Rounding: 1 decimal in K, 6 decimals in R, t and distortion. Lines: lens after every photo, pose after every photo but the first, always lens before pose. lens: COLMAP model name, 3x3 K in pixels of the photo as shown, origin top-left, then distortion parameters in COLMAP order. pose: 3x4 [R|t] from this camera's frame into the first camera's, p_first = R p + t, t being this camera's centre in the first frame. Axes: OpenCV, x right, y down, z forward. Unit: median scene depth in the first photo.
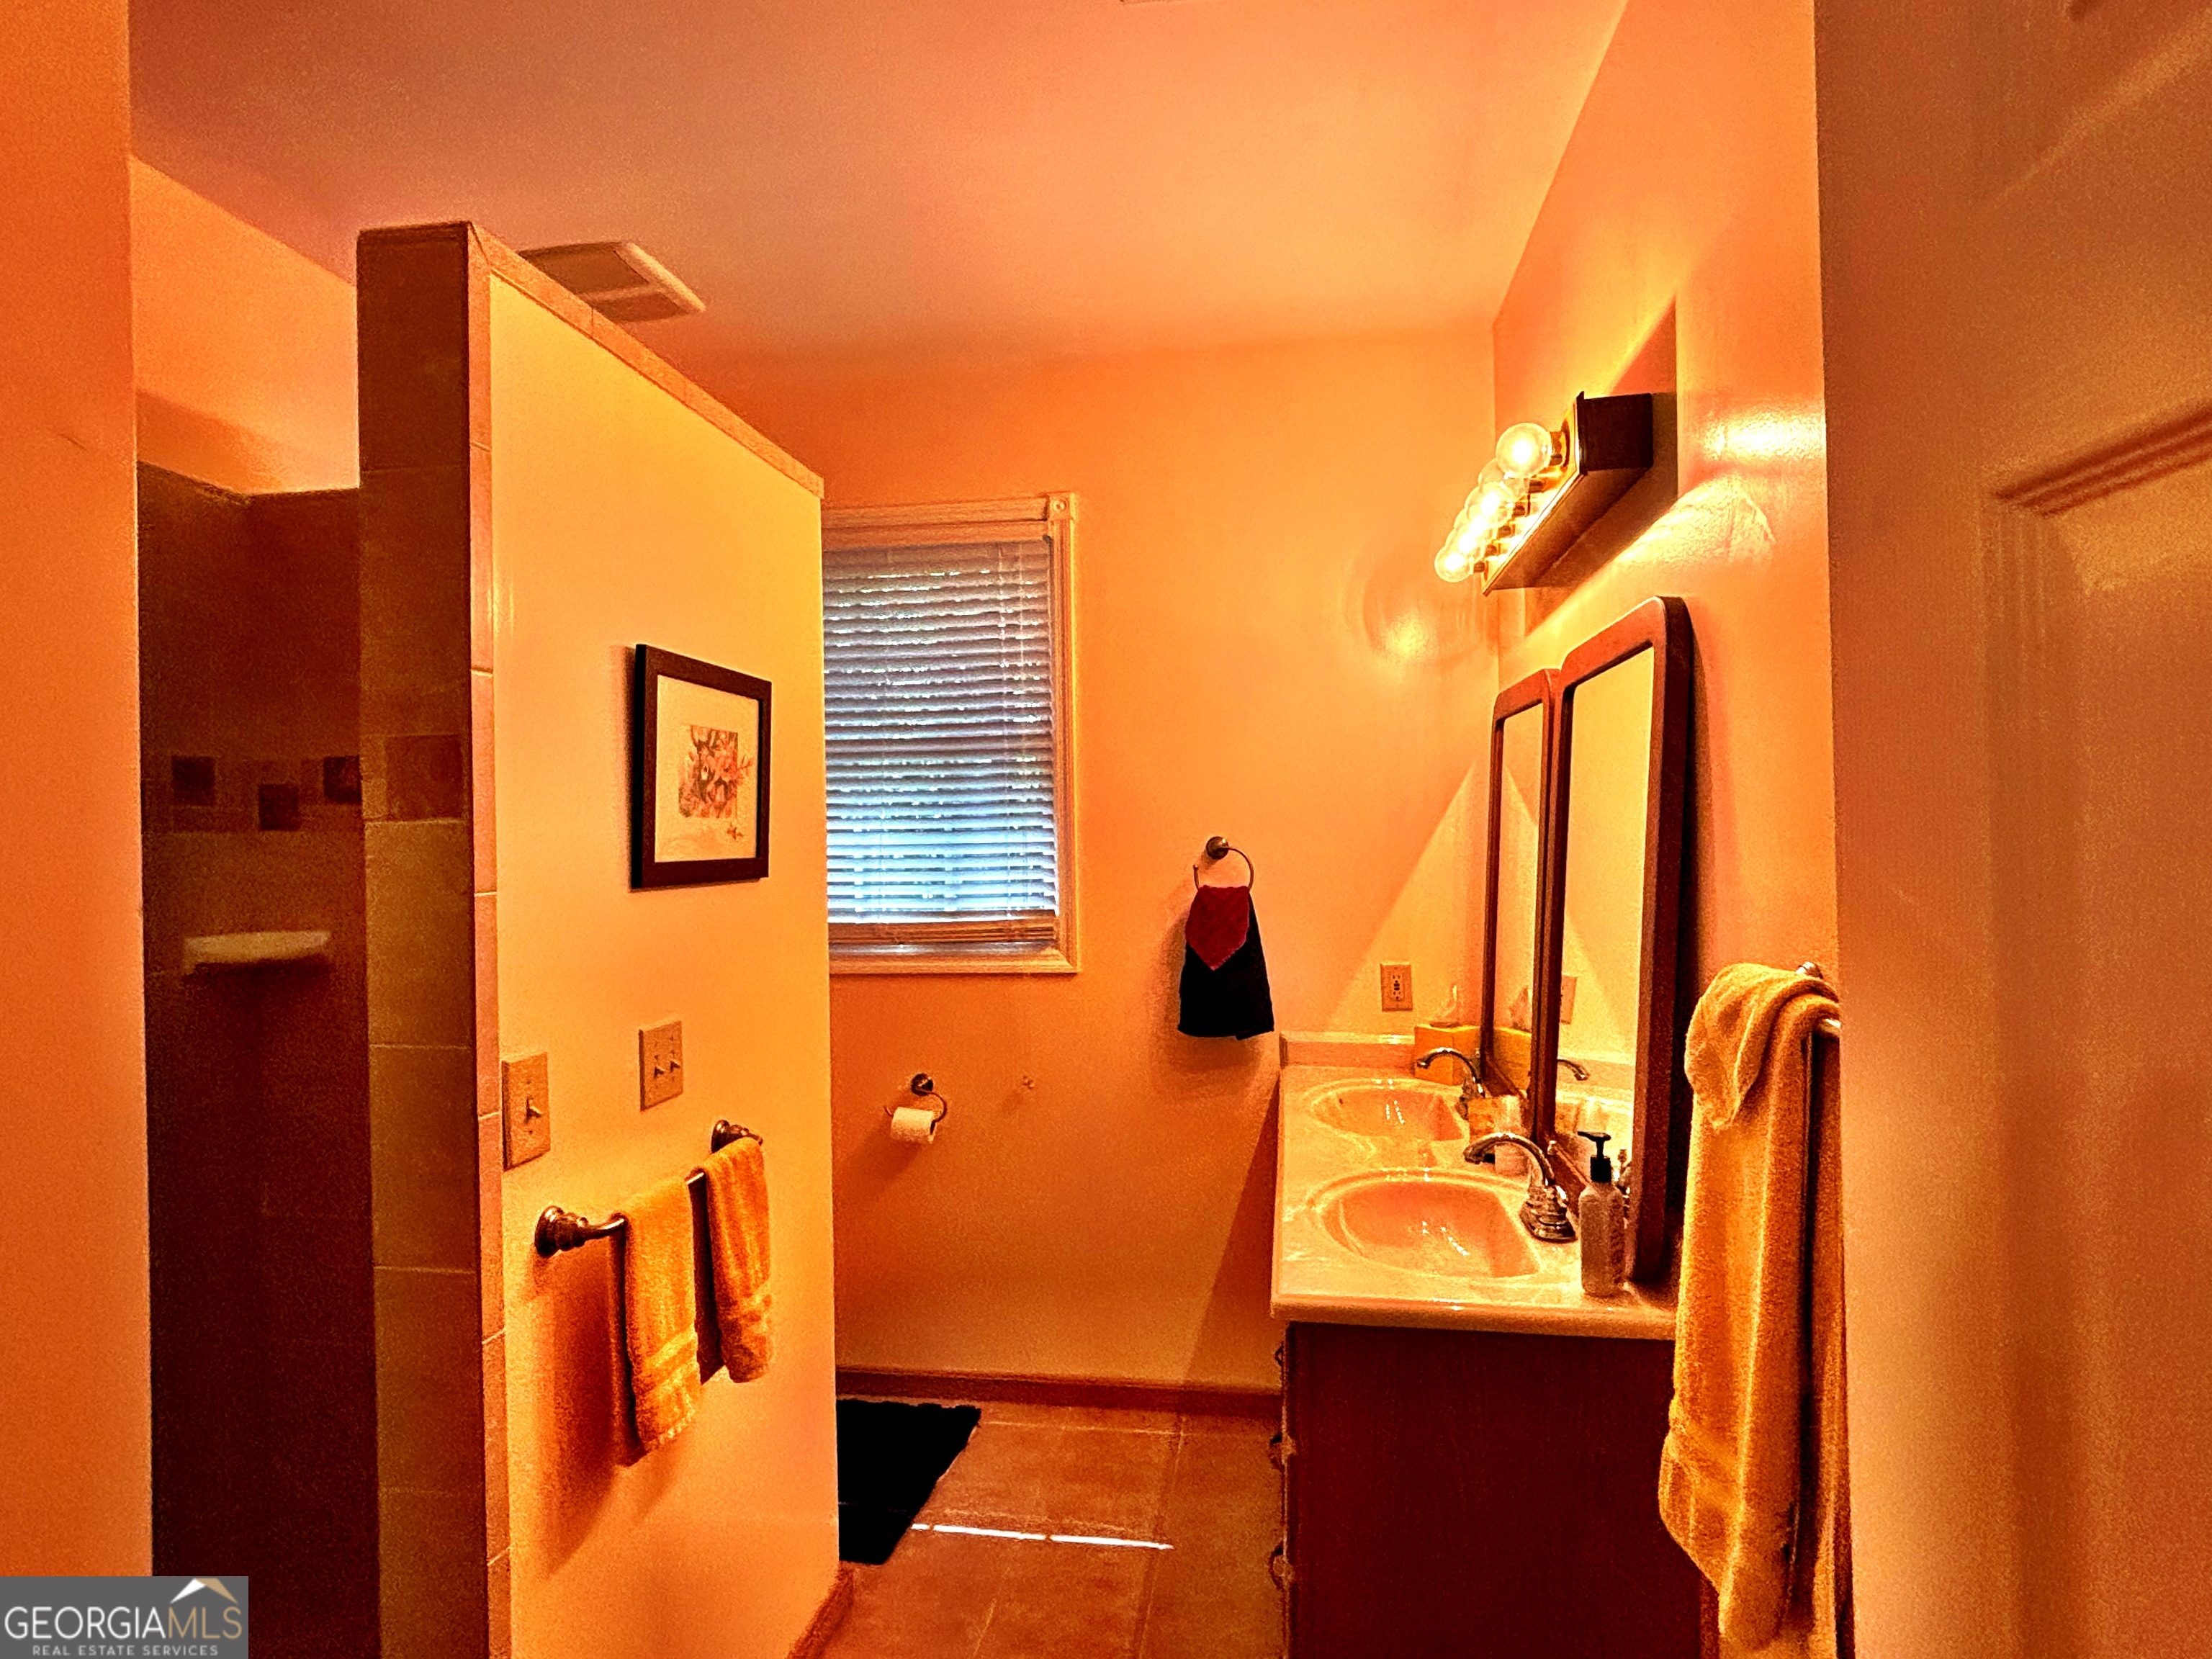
lens RADIAL K [[1226.5, 0, 1104.9], [0, 1226.5, 833.8], [0, 0, 1]] dist [0.007818, -0.008703]
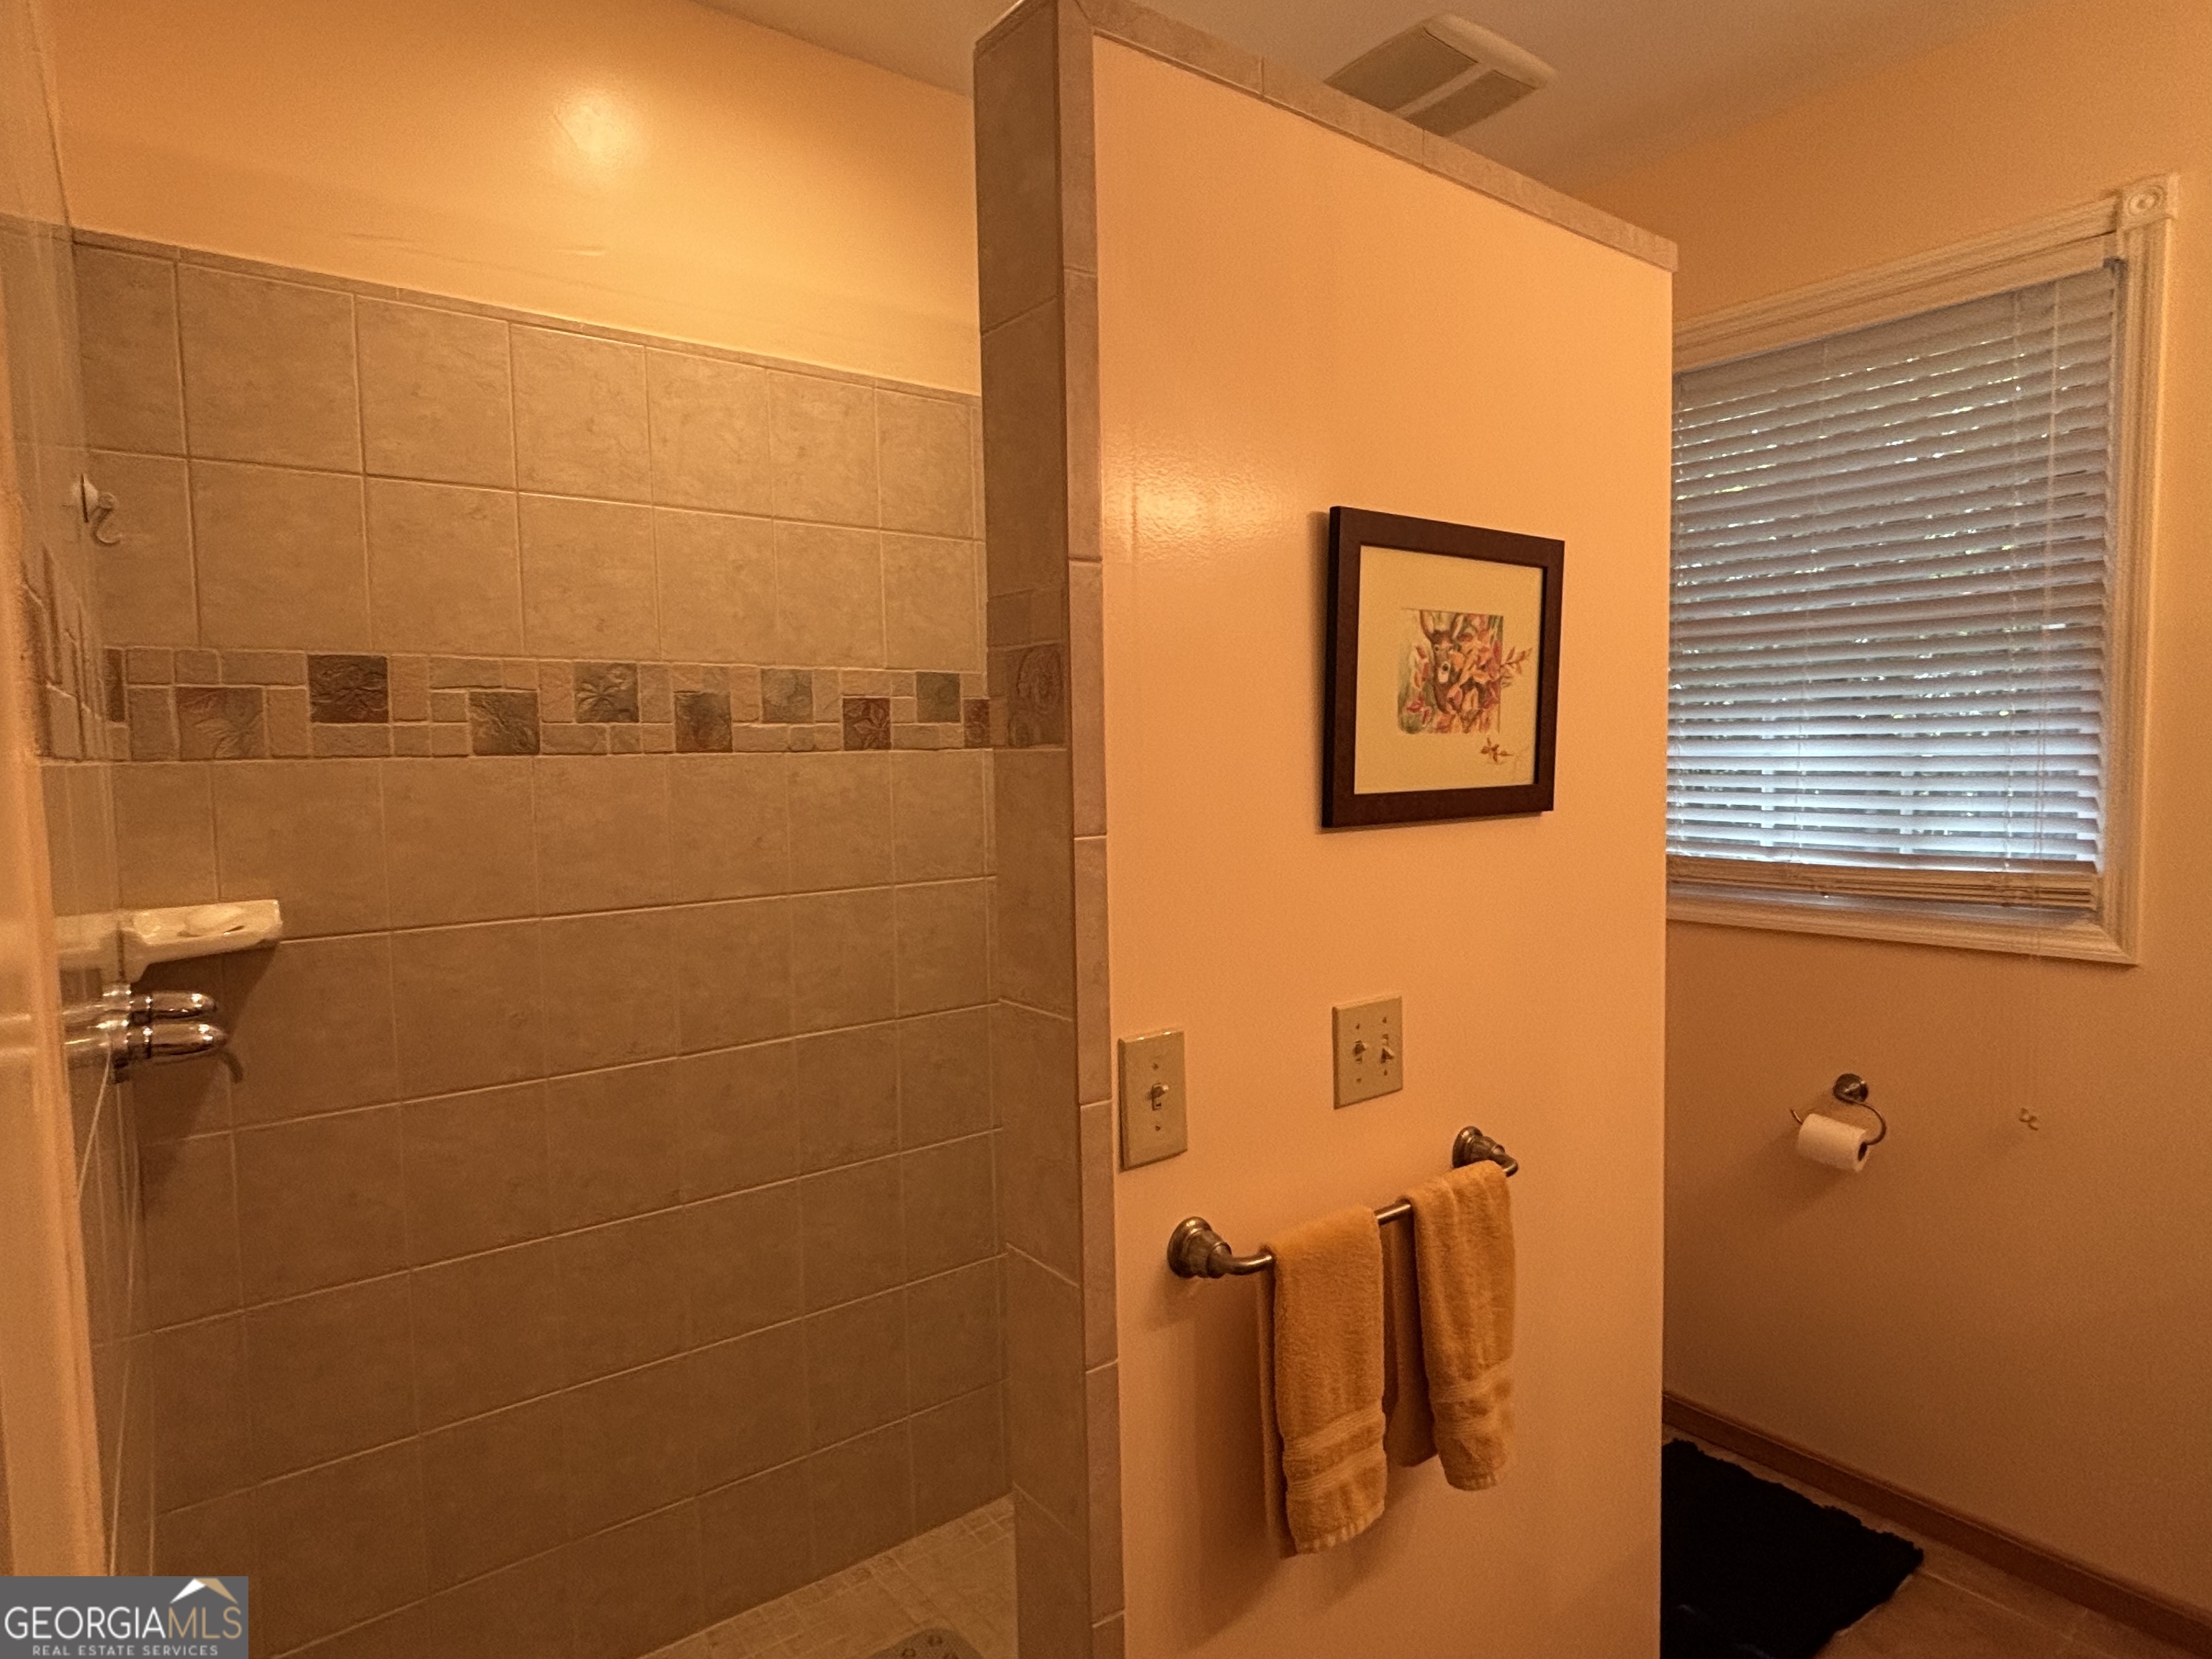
lens RADIAL K [[1226.5, 0, 1067.1], [0, 1226.5, 835.2], [0, 0, 1]] dist [0.007818, -0.008703]
pose [[0.713937, 0.048087, -0.698557, 0.035481], [0.009679, 0.996866, 0.078514, -0.011484], [0.700143, -0.062815, 0.711234, 0.285307]]
